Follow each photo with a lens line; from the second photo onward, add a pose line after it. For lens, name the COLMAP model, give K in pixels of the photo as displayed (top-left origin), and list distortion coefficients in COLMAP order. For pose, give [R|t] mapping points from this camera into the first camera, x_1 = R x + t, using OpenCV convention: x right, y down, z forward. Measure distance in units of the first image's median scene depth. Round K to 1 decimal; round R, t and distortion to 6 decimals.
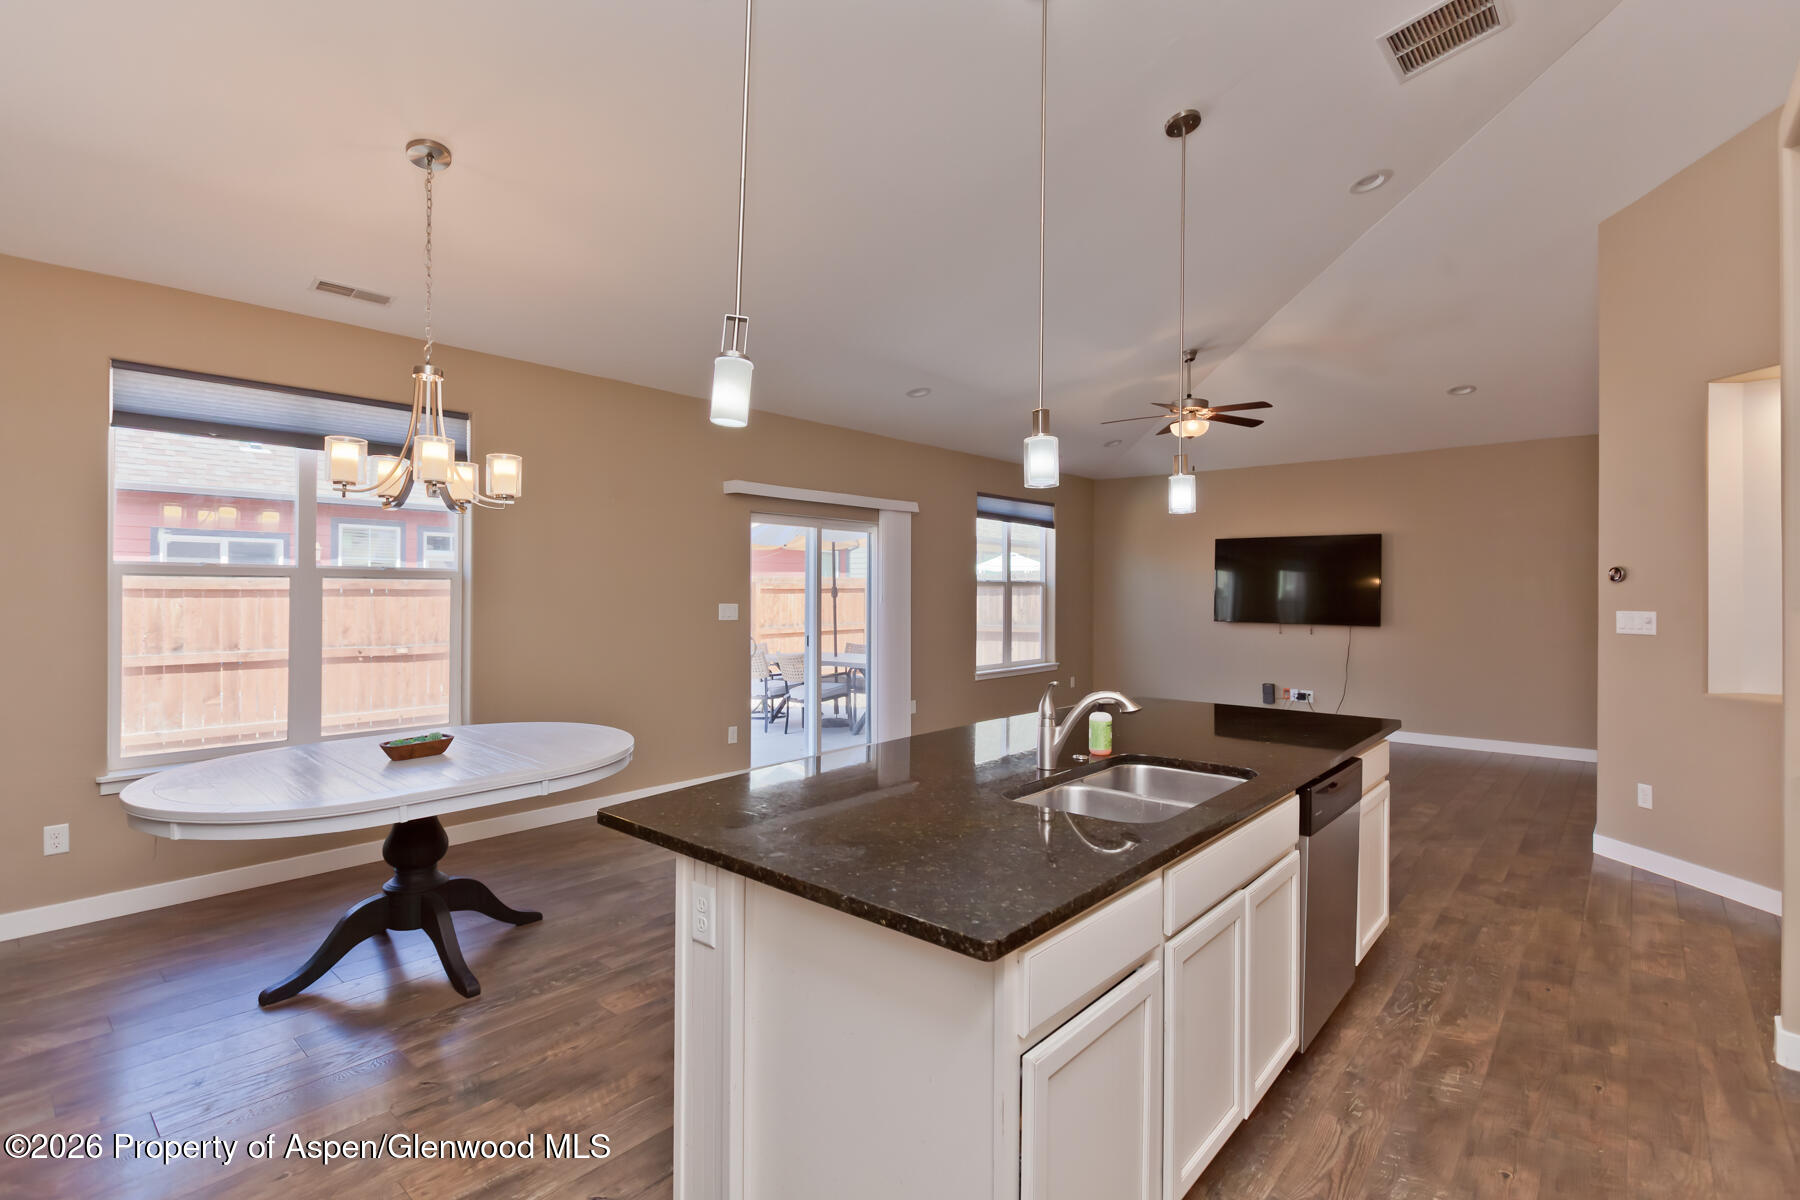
lens RADIAL K [[833.5, 0, 897.8], [0, 833.5, 595.2], [0, 0, 1]] dist [-0.003610, -0.001327]
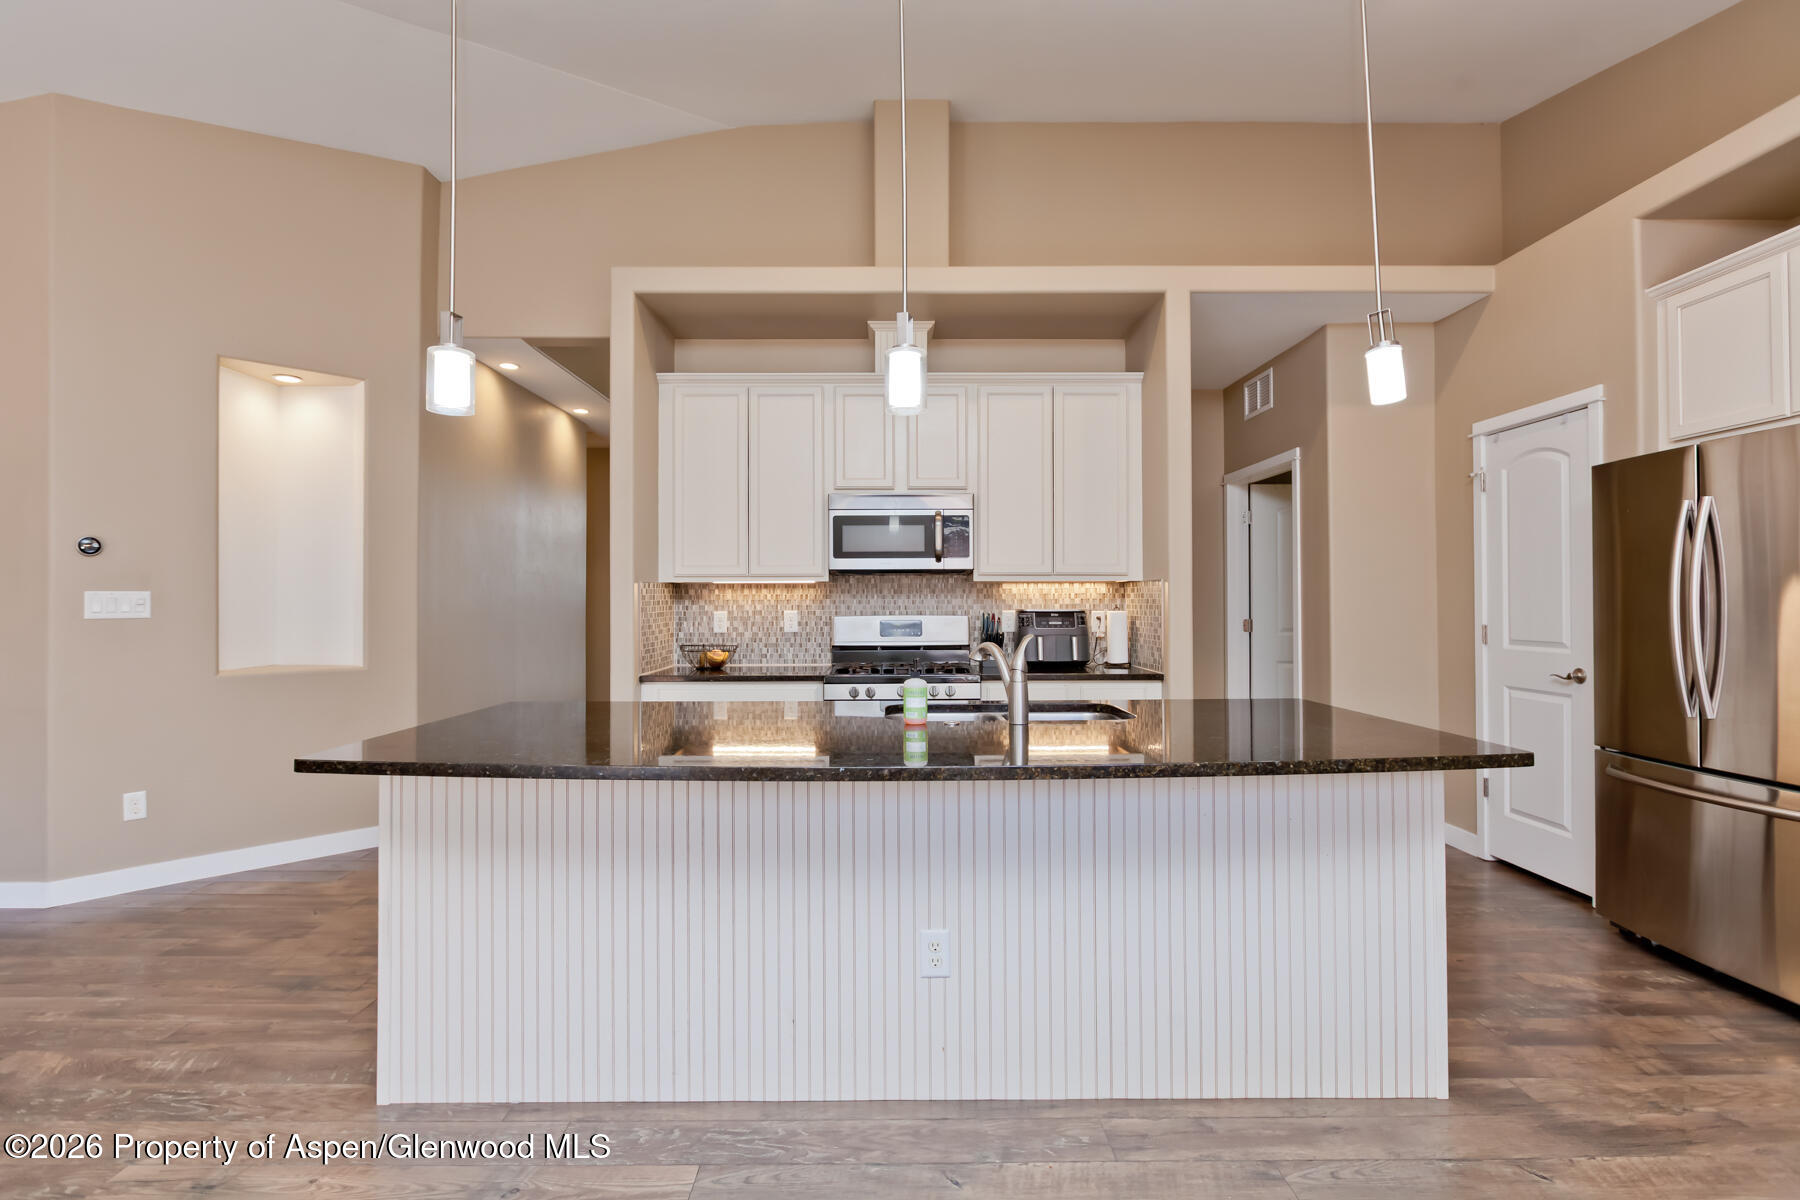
lens RADIAL K [[833.5, 0, 897.8], [0, 833.5, 595.2], [0, 0, 1]] dist [-0.003610, -0.001327]
pose [[-0.658621, 0.001857, 0.752473, -0.257795], [0.002637, 0.999997, -0.000159, 0.024523], [-0.752470, 0.001879, -0.658624, 0.921134]]
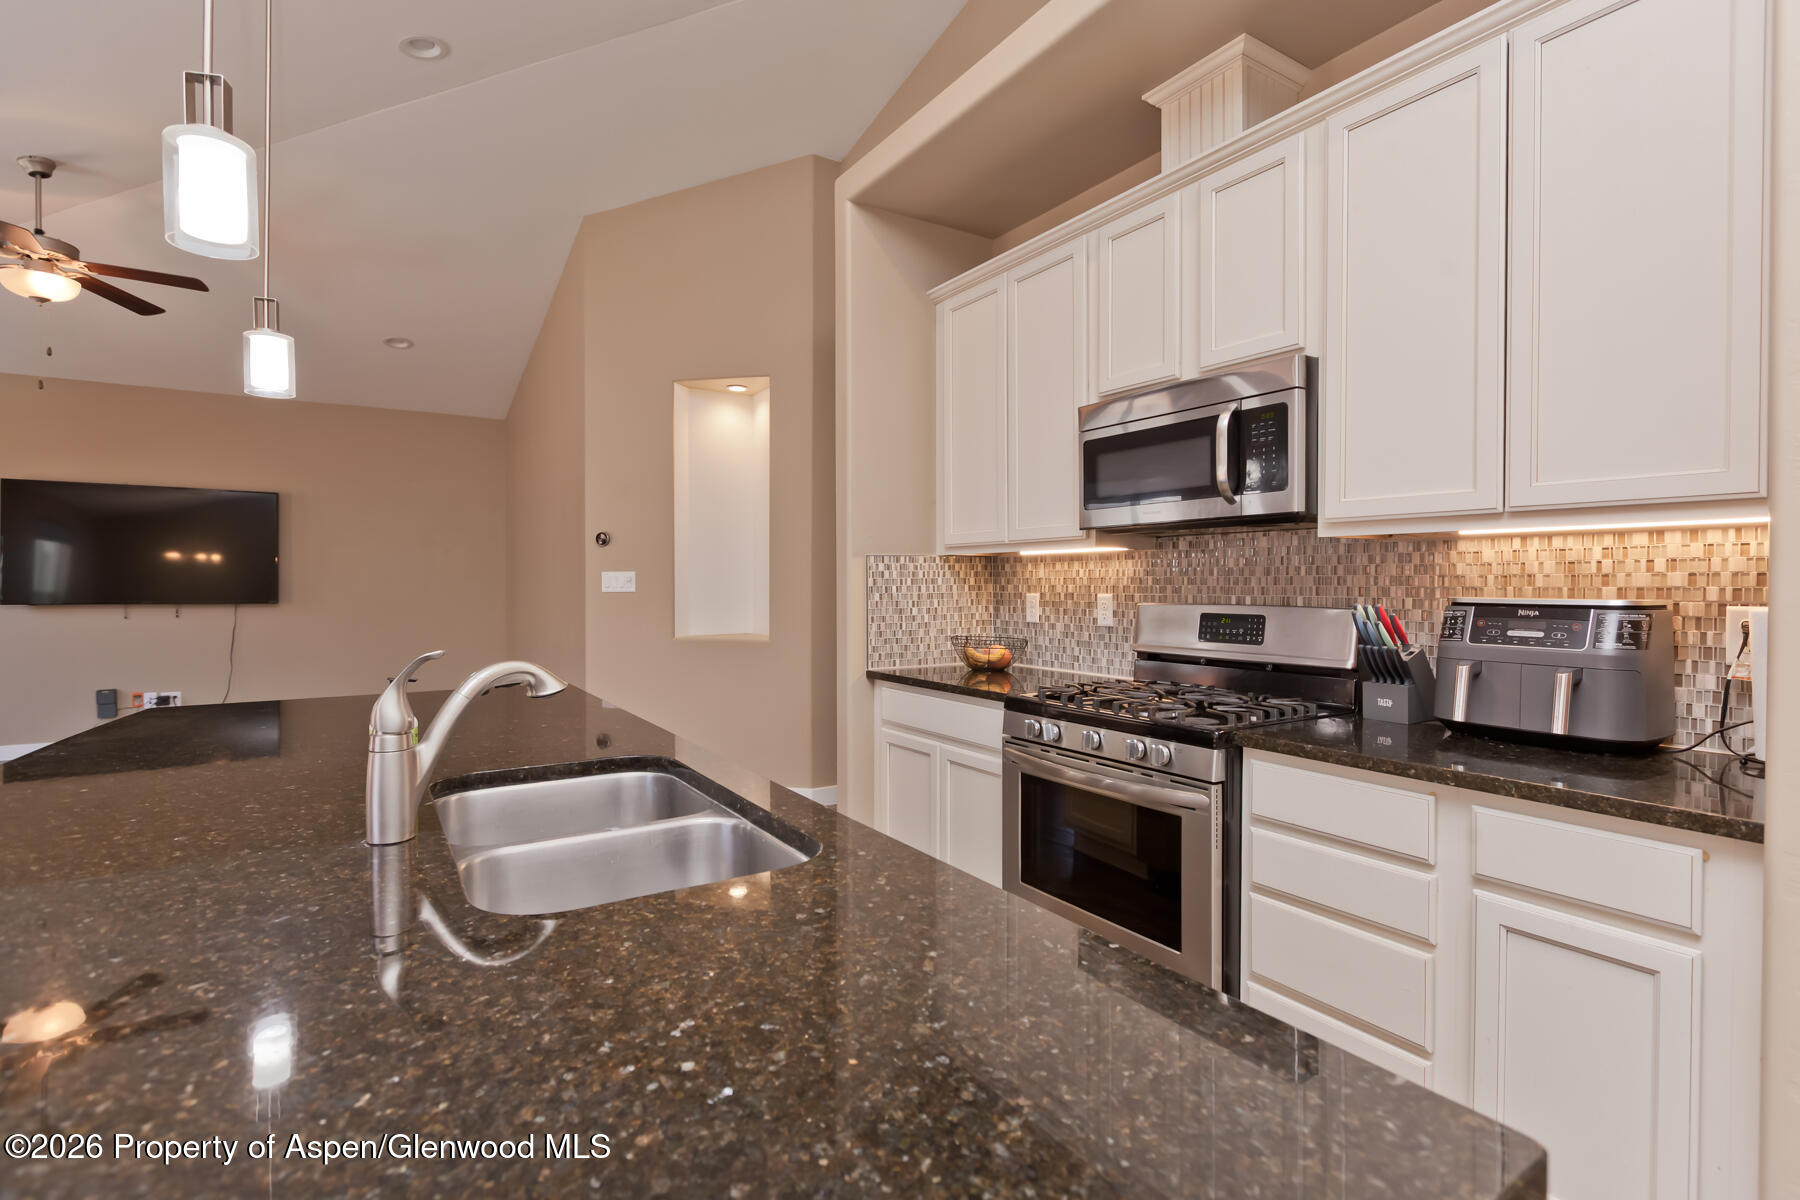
lens RADIAL K [[833.5, 0, 897.8], [0, 833.5, 595.2], [0, 0, 1]] dist [-0.003610, -0.001327]
pose [[0.279021, -0.018184, 0.960113, -0.094608], [0.004487, 0.999834, 0.017633, 0.031713], [-0.960274, -0.000612, 0.279057, 0.302900]]
